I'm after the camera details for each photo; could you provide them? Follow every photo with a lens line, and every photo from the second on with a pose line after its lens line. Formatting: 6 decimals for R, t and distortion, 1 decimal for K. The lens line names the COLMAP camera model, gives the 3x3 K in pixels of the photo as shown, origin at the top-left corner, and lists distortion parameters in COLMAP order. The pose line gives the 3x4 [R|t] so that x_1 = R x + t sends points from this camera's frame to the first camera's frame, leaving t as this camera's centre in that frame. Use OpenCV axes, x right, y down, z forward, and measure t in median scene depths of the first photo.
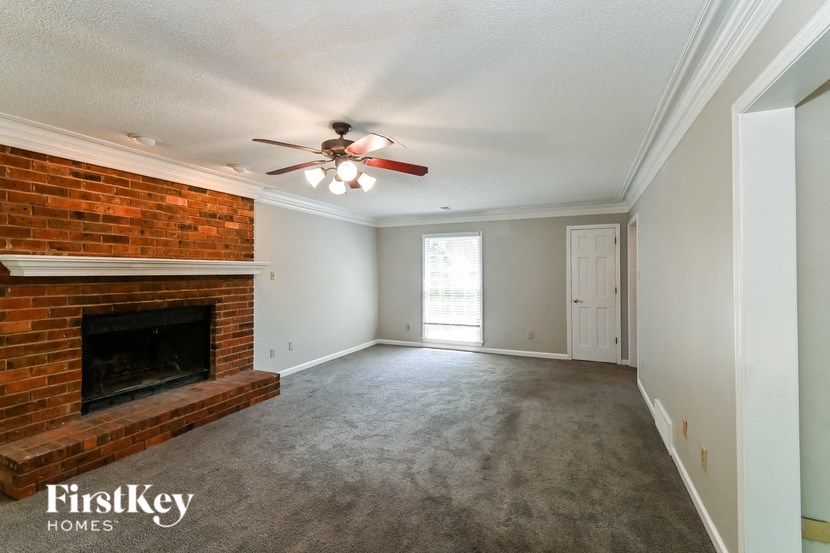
lens RADIAL K [[376.7, 0, 416.8], [0, 376.7, 266.3], [0, 0, 1]] dist [0.013144, 0.000082]
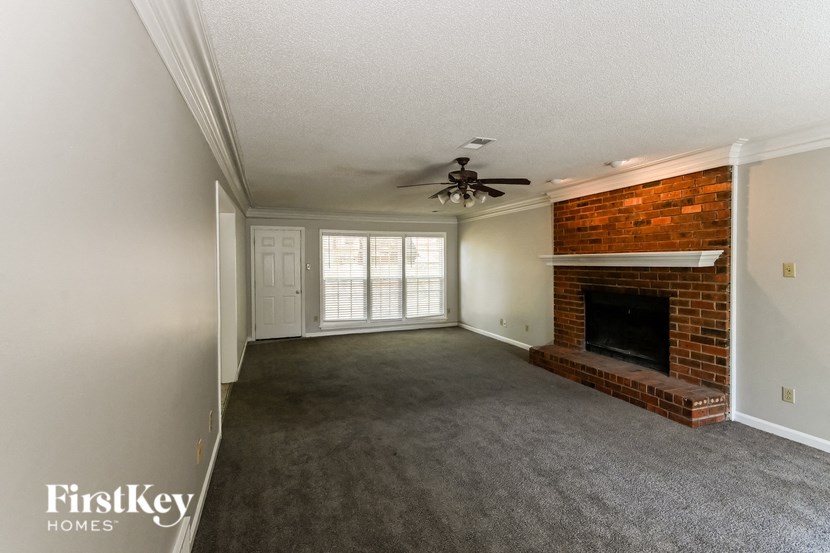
lens RADIAL K [[376.7, 0, 416.8], [0, 376.7, 266.3], [0, 0, 1]] dist [0.013144, 0.000082]
pose [[-0.704288, 0.012983, -0.709796, 0.624829], [0.015023, 0.999881, 0.003382, 0.009423], [0.709755, -0.008282, -0.704400, 1.295134]]
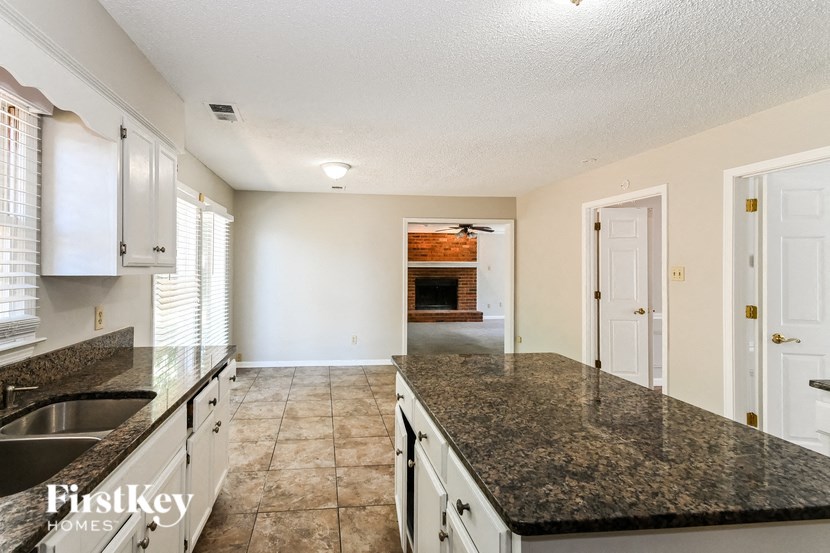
lens RADIAL K [[376.7, 0, 416.8], [0, 376.7, 266.3], [0, 0, 1]] dist [0.013144, 0.000082]
pose [[0.601402, 0.003361, -0.798940, 1.332703], [0.008941, 0.999900, 0.010937, -0.014827], [0.798897, -0.013721, 0.601312, -0.724229]]
